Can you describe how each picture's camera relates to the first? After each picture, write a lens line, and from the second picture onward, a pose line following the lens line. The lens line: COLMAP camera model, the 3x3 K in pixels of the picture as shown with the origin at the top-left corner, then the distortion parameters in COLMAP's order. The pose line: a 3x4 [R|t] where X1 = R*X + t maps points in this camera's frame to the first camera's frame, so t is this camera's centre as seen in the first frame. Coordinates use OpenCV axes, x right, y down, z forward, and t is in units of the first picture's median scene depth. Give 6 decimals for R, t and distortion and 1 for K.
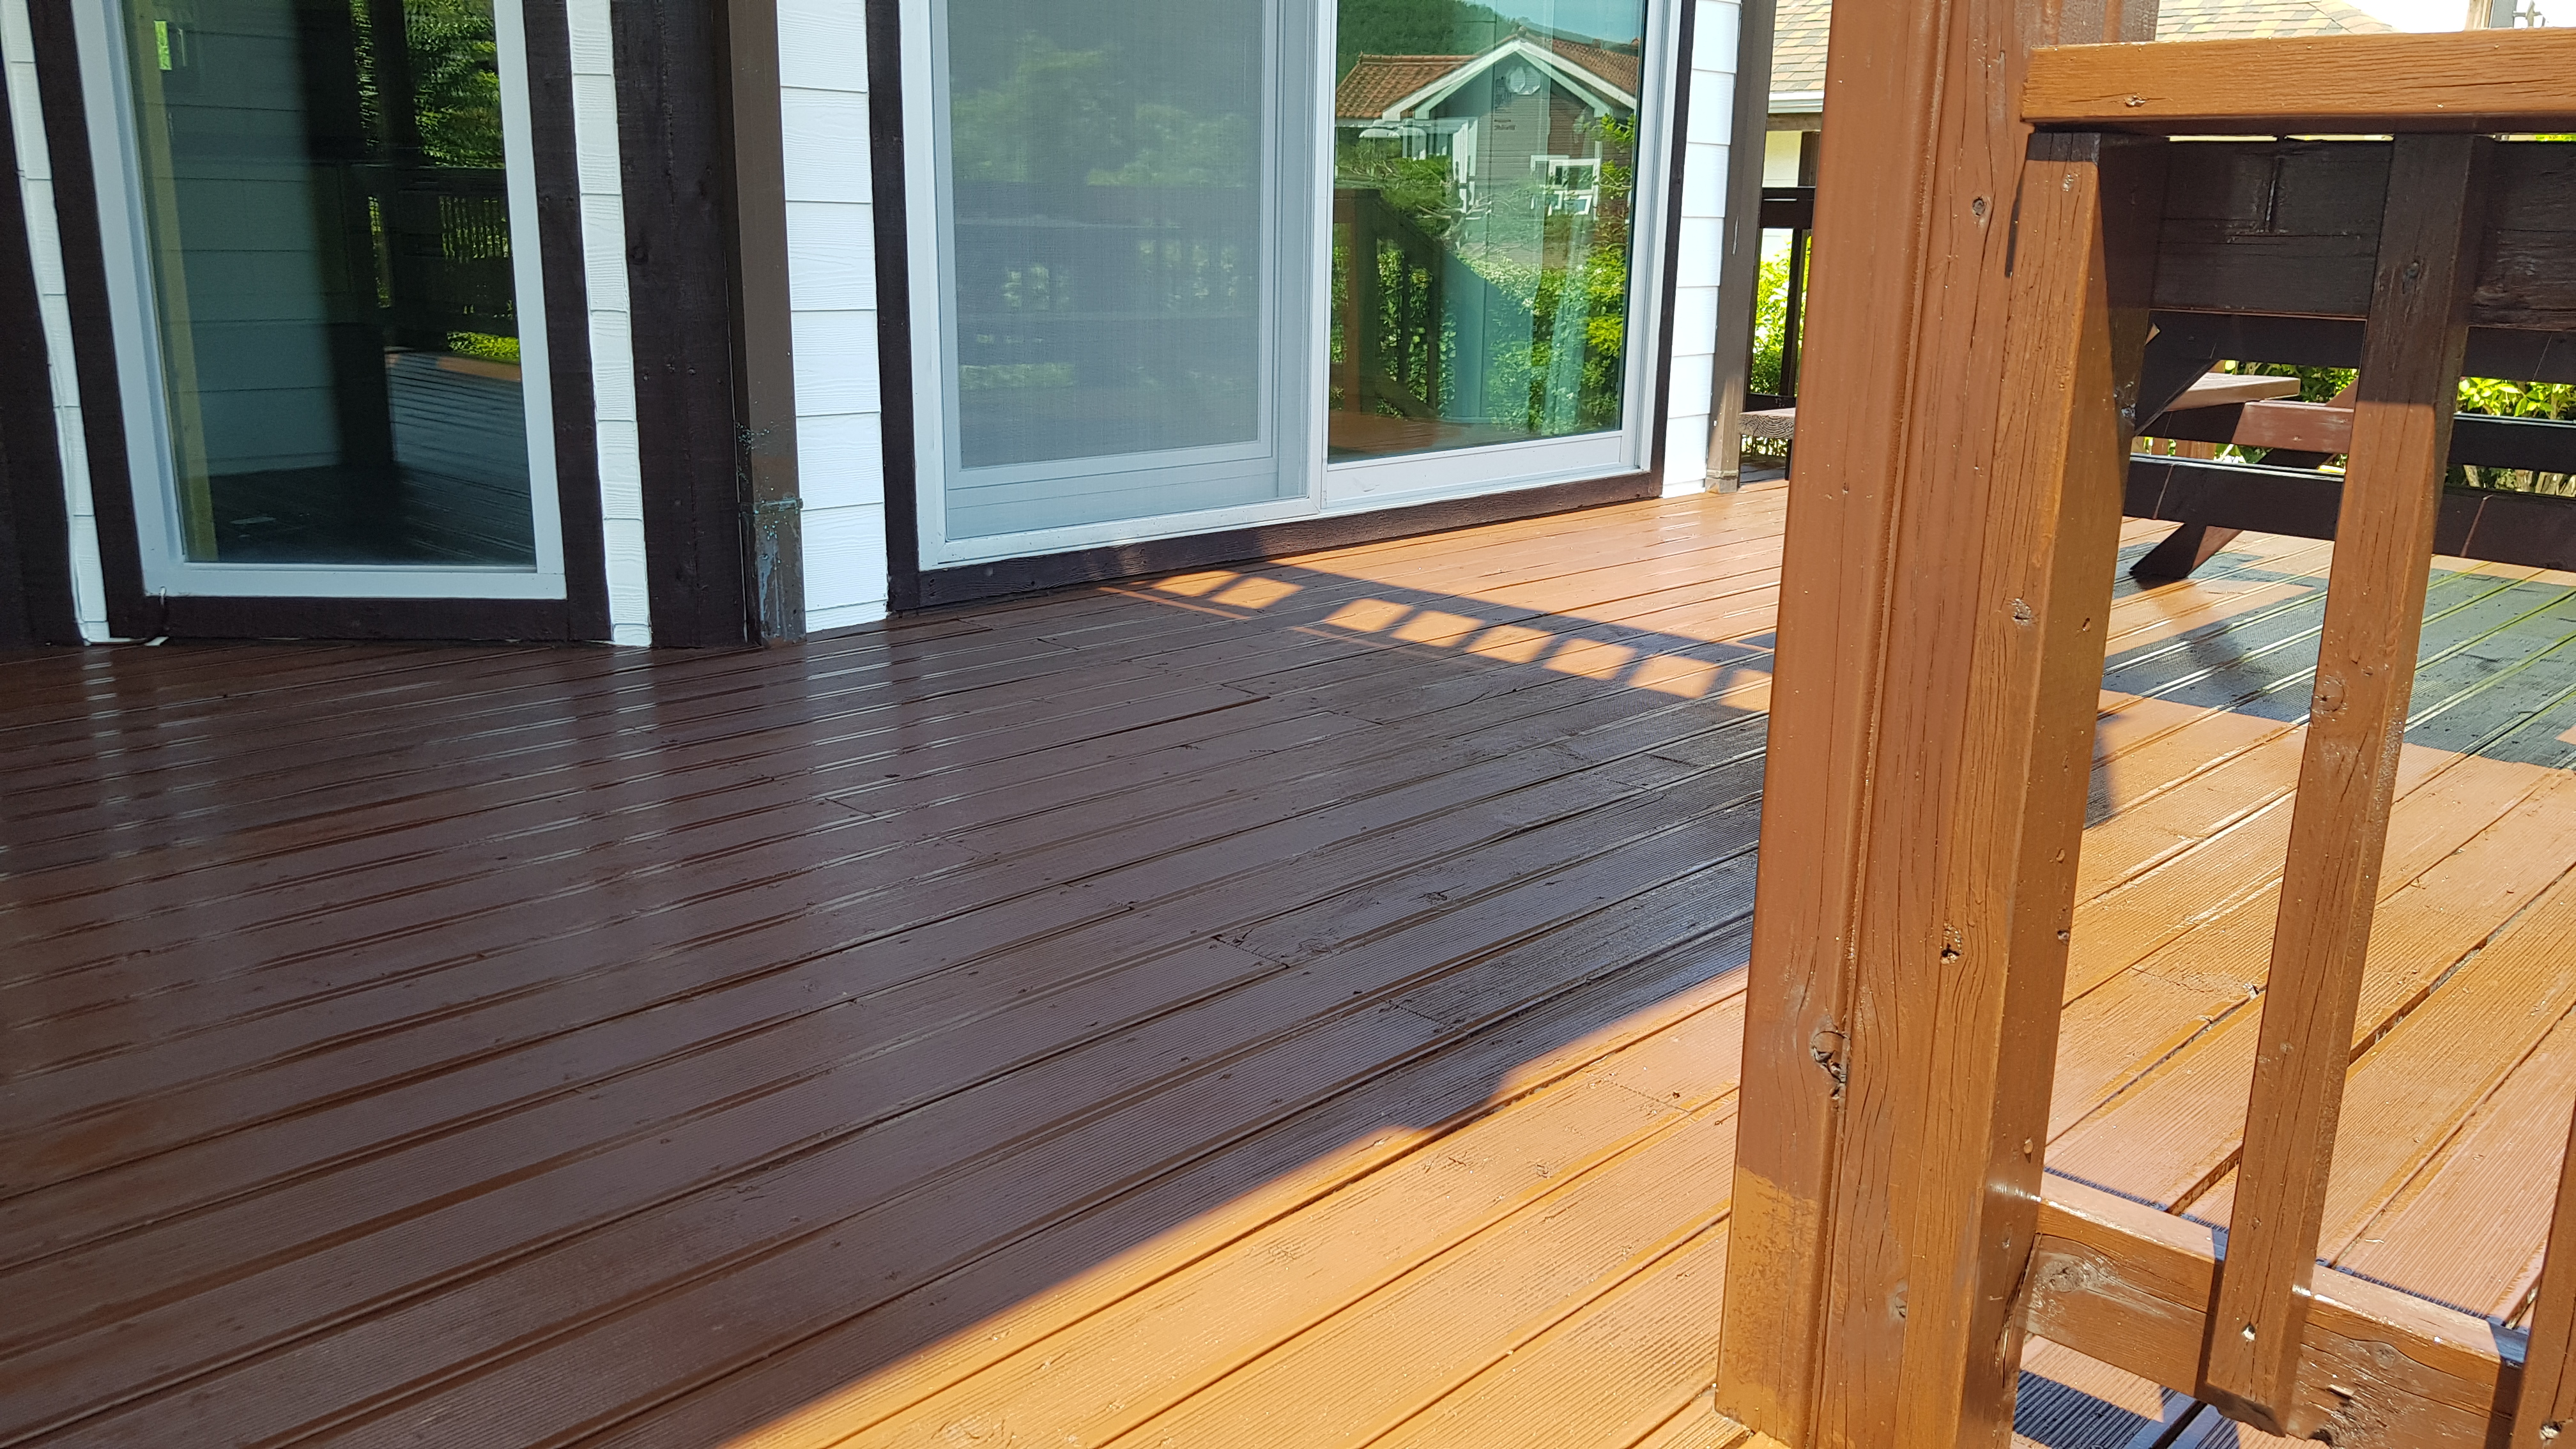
lens RADIAL K [[2027.5, 0, 1277.4], [0, 2027.5, 728.7], [0, 0, 1]] dist [0.117905, -0.201648]
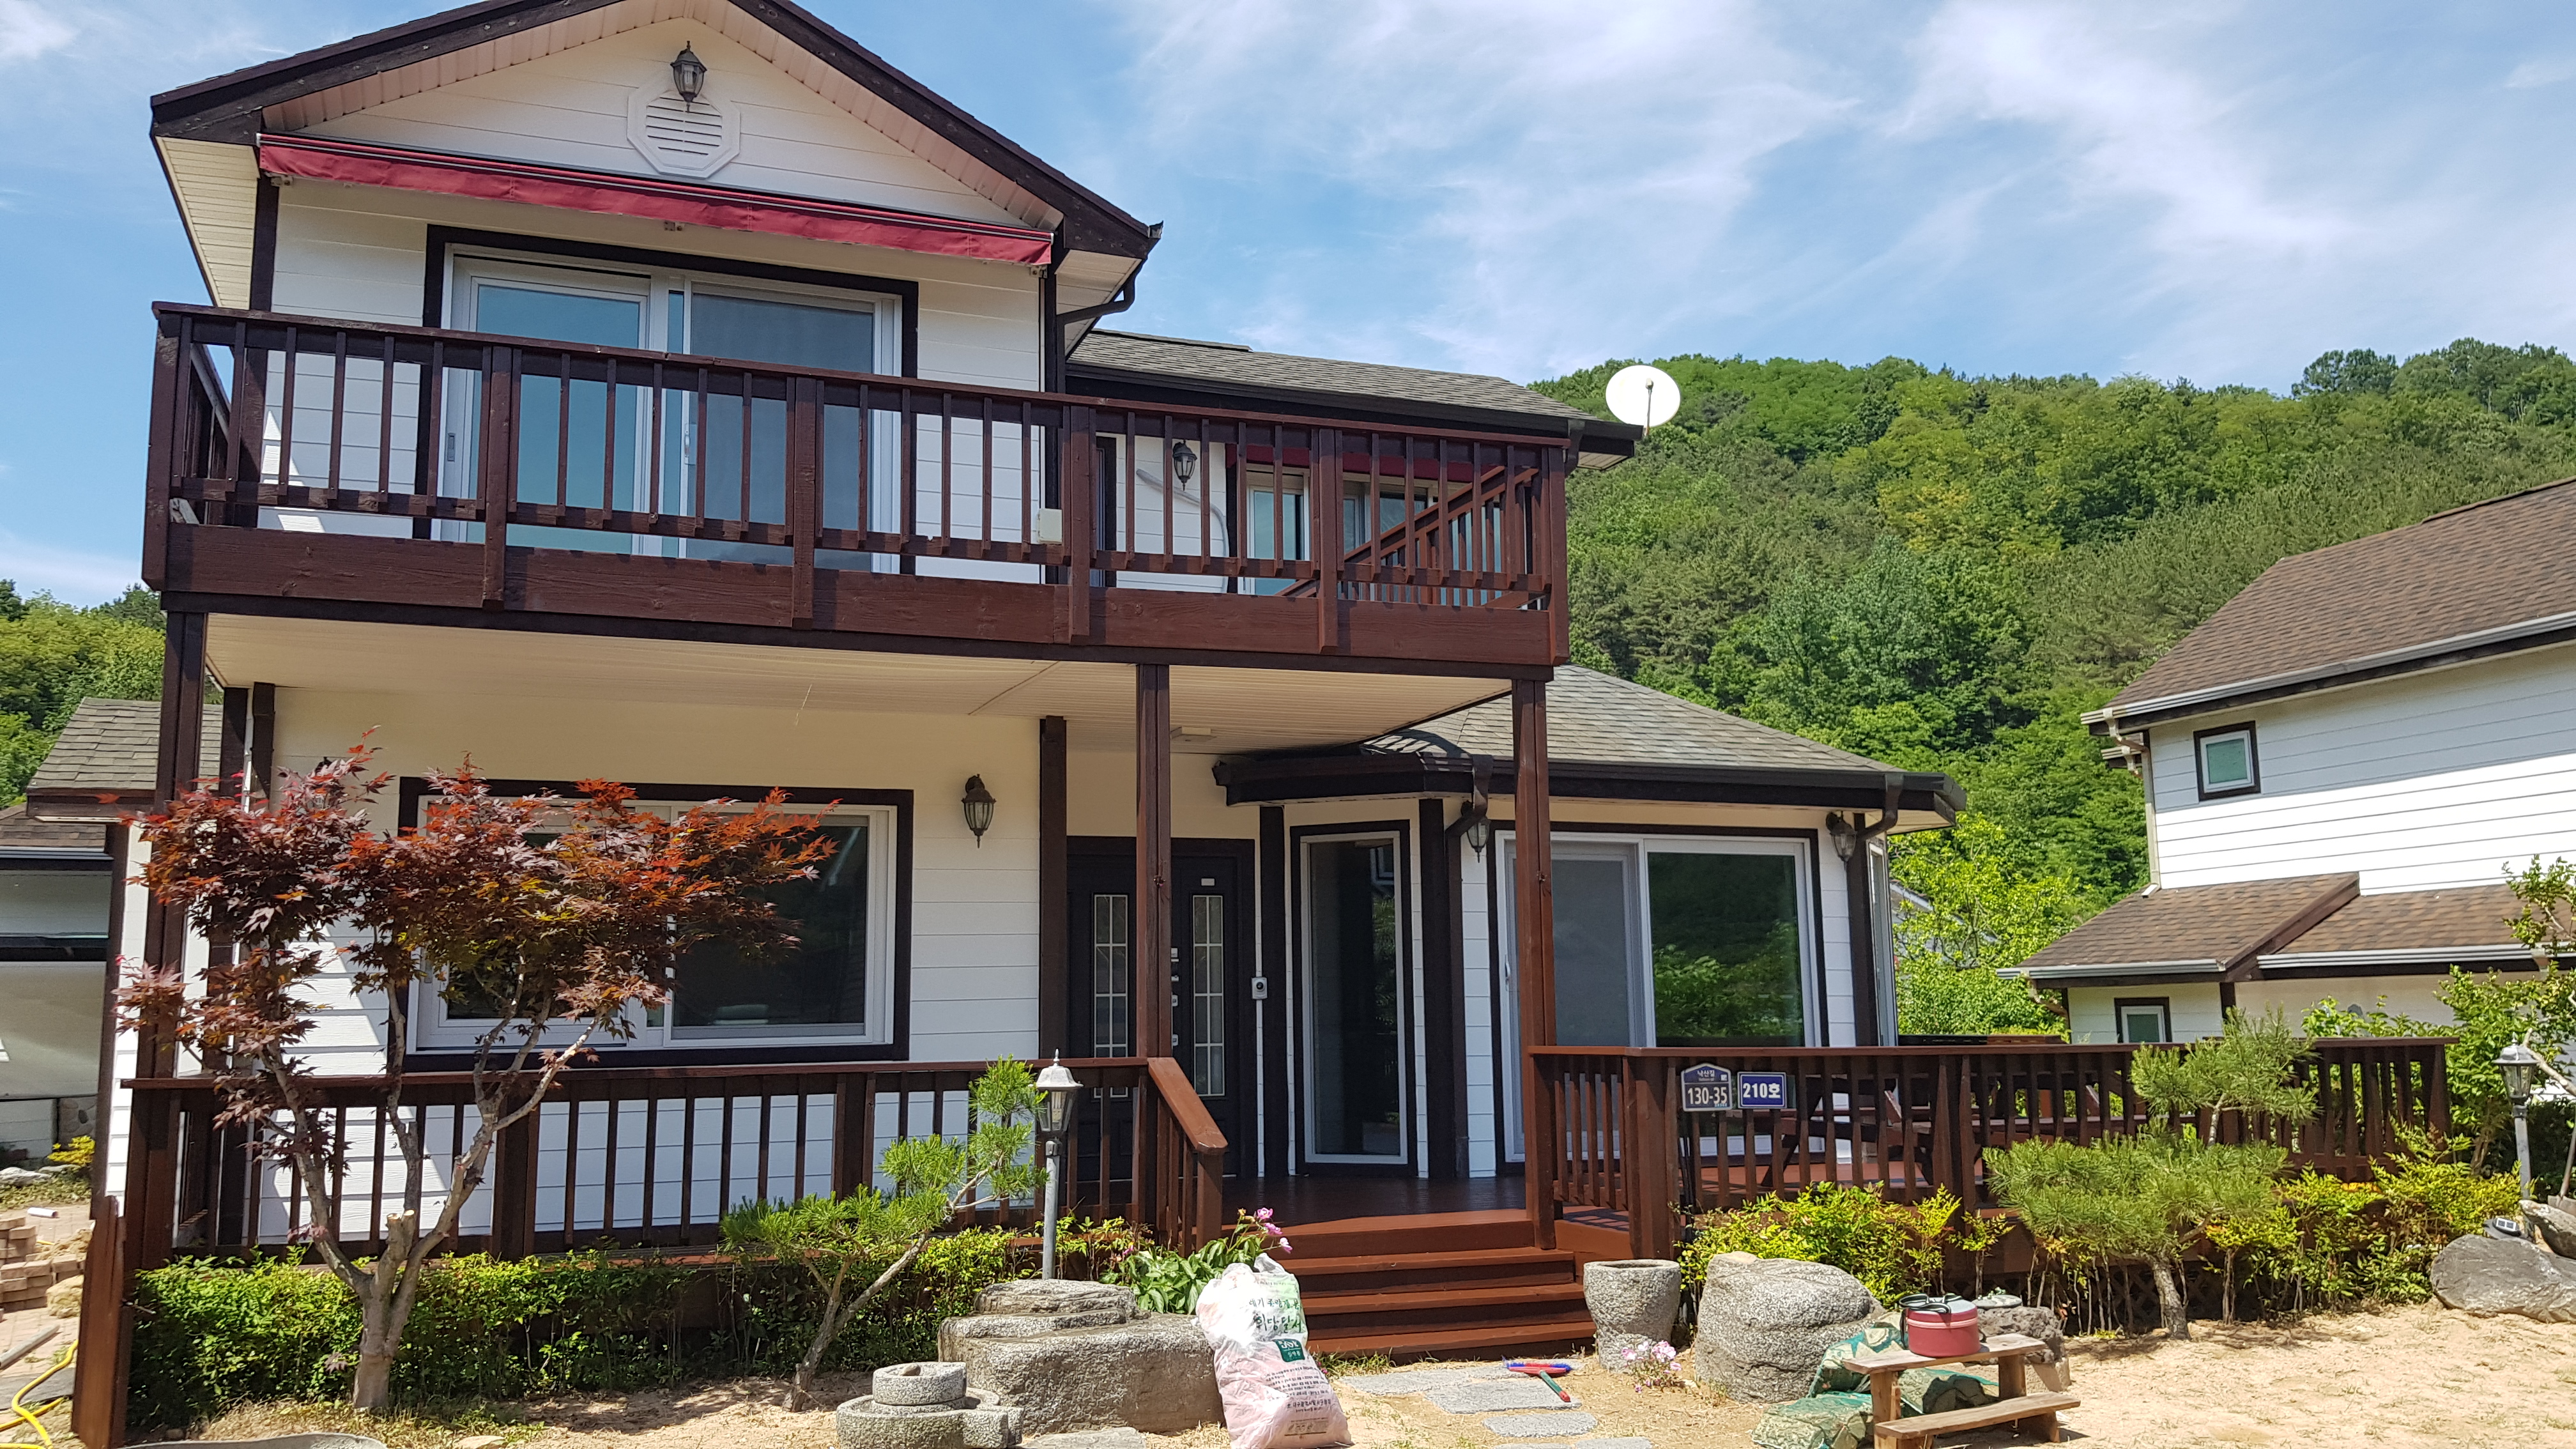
lens RADIAL K [[2027.5, 0, 1277.4], [0, 2027.5, 728.7], [0, 0, 1]] dist [0.117905, -0.201648]
pose [[0.908334, -0.085554, -0.409402, 0.763113], [-0.077866, 0.927150, -0.366509, 0.435132], [0.410934, 0.364791, 0.835500, -1.852074]]
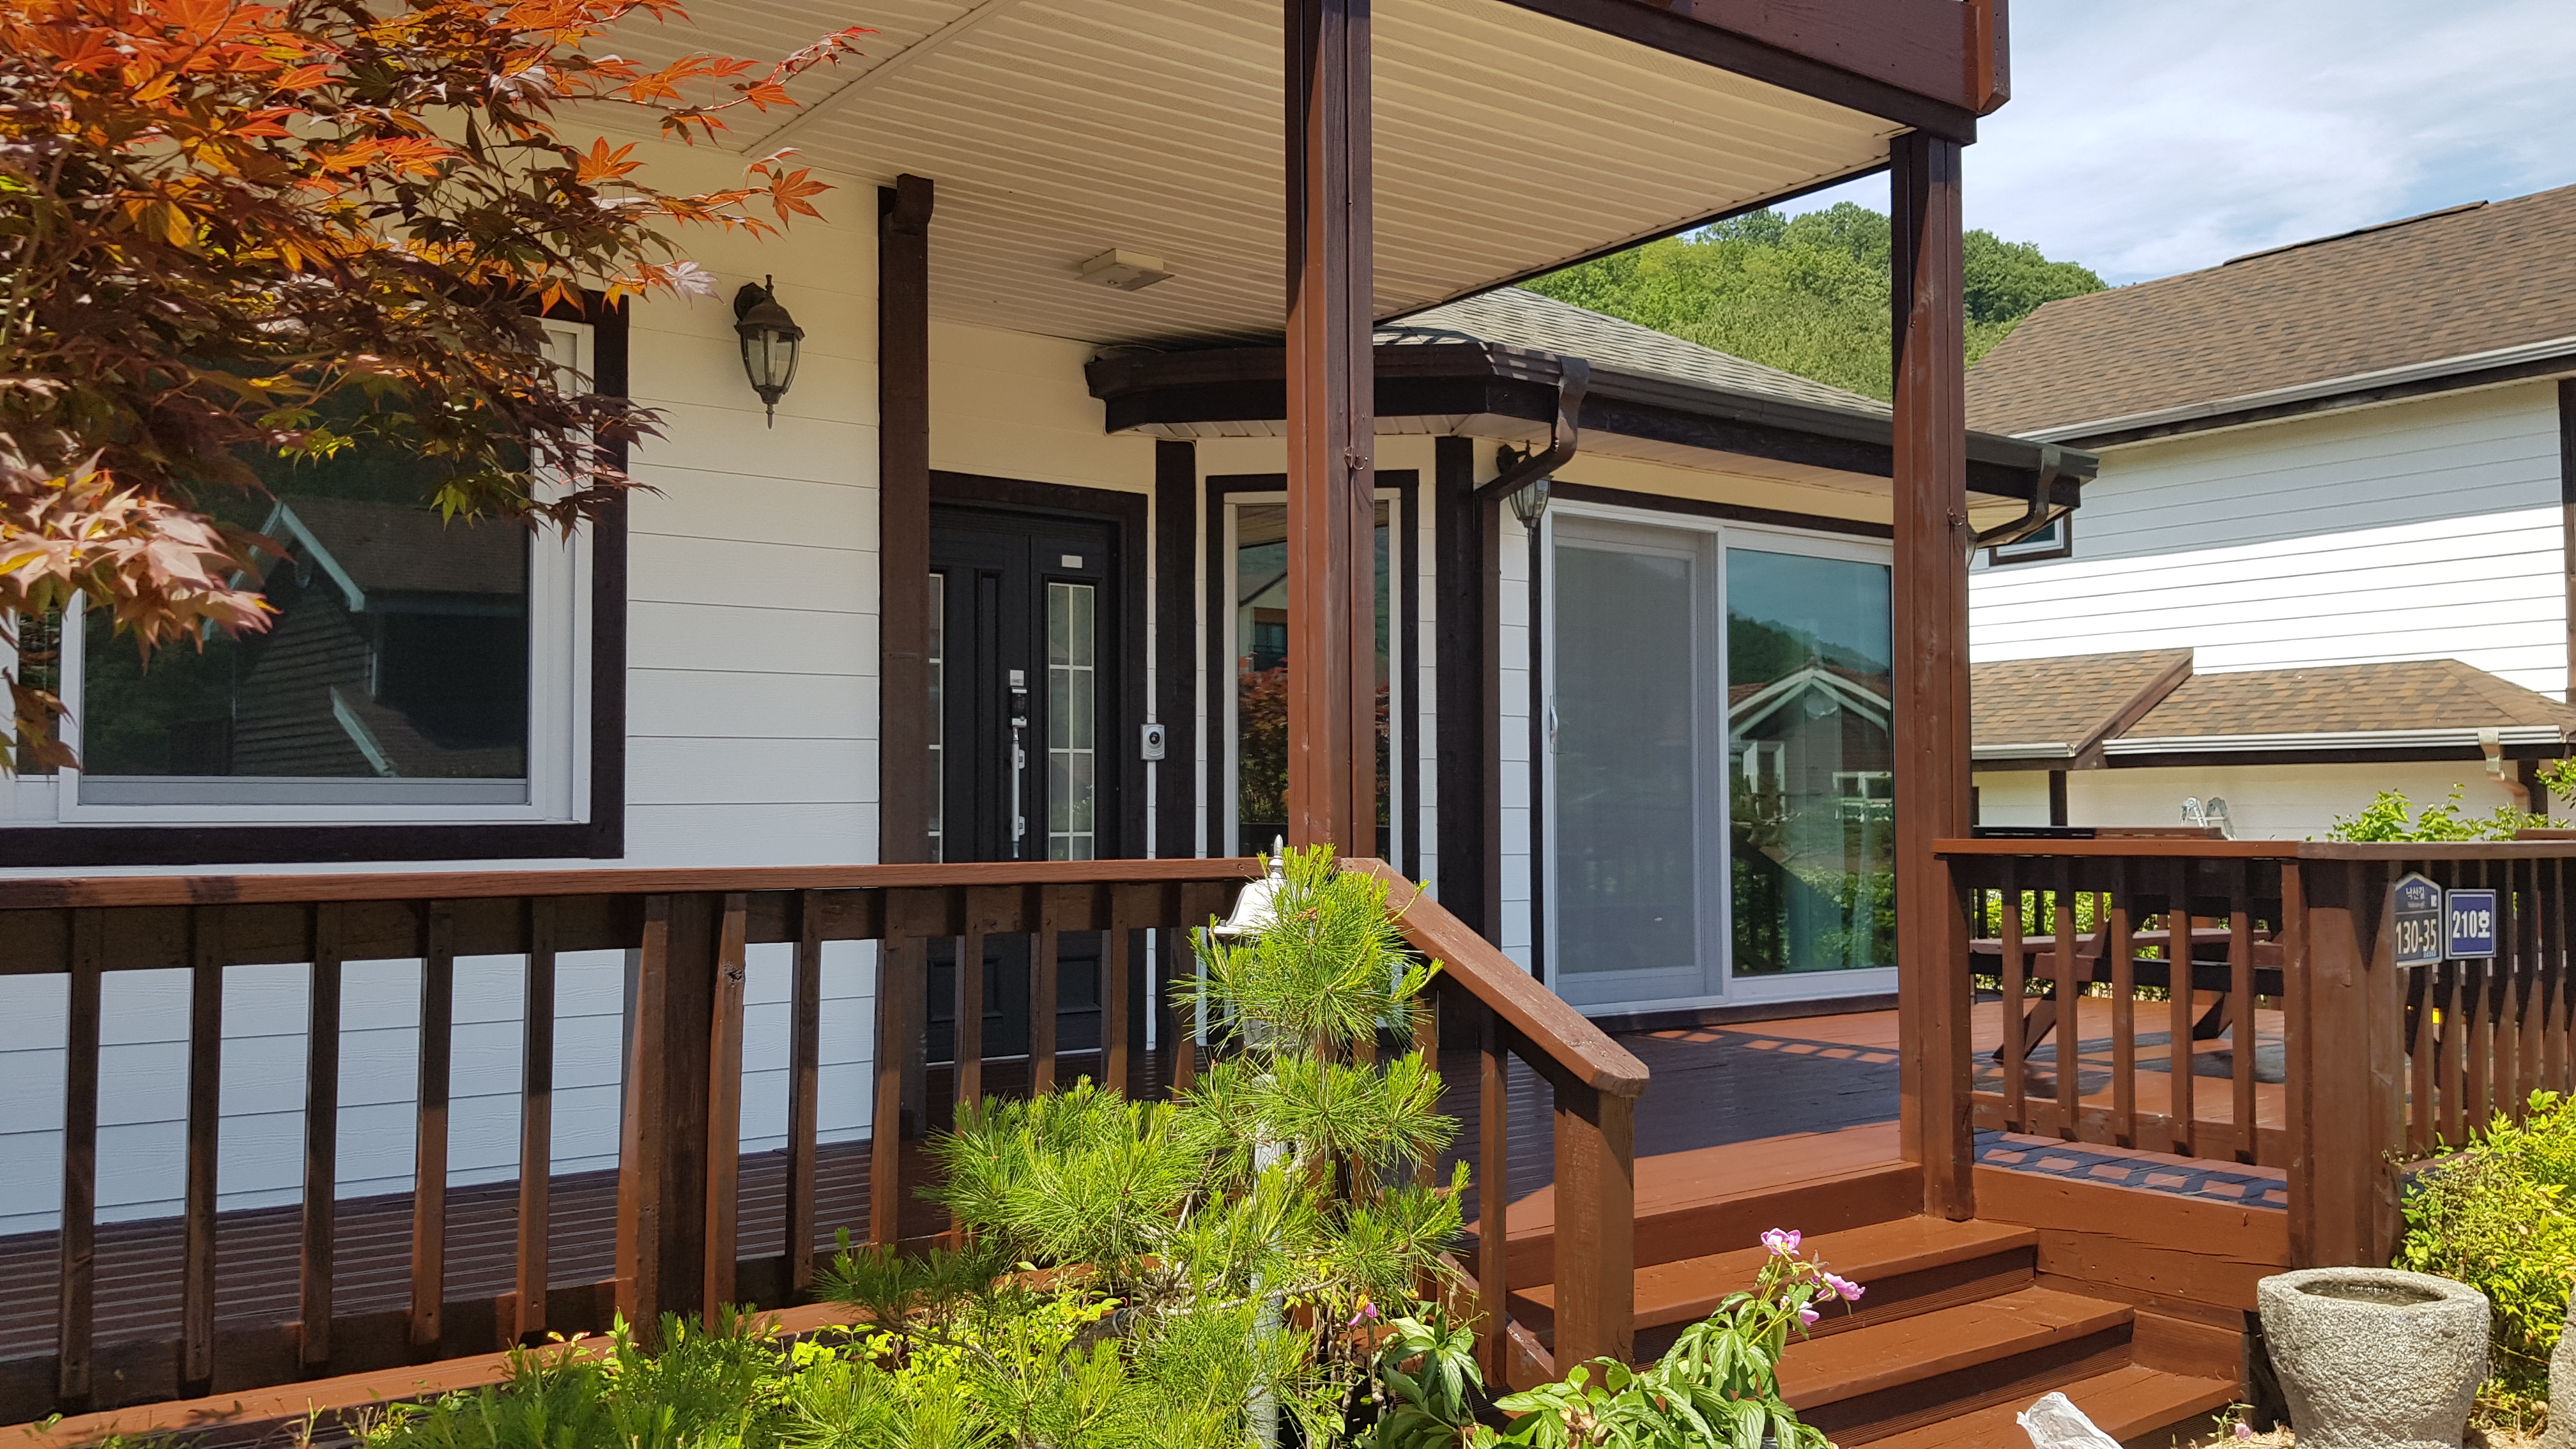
lens RADIAL K [[2027.5, 0, 1277.4], [0, 2027.5, 728.7], [0, 0, 1]] dist [0.117905, -0.201648]
pose [[0.989093, -0.022577, -0.145548, -0.113494], [-0.020479, 0.957504, -0.287691, 0.206247], [0.145858, 0.287534, 0.946599, -0.942875]]
